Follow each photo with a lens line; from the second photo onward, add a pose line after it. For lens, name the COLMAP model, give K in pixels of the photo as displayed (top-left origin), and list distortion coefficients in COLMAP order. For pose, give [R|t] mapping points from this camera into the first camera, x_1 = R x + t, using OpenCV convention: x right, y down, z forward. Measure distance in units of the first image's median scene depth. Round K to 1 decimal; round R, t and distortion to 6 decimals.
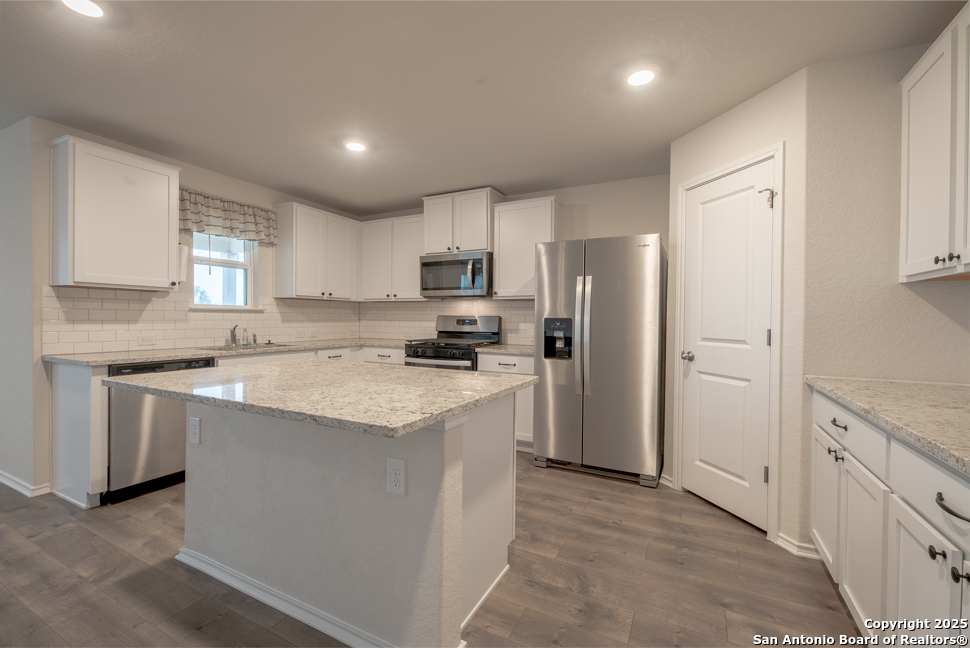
lens RADIAL K [[403.6, 0, 478.3], [0, 403.6, 321.9], [0, 0, 1]] dist [0.010261, -0.004092]
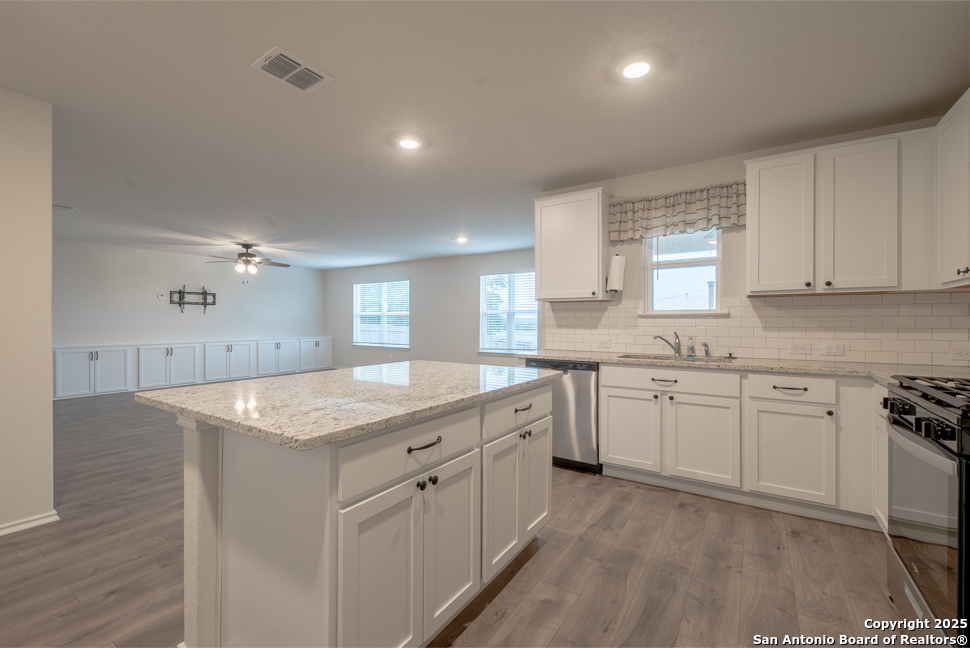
lens RADIAL K [[403.6, 0, 484.4], [0, 403.6, 321.5], [0, 0, 1]] dist [0.010261, -0.004092]
pose [[-0.102574, -0.008917, -0.994685, 0.376140], [-0.010844, 0.999910, -0.007846, -0.004598], [0.994666, 0.009982, -0.102662, 0.789394]]
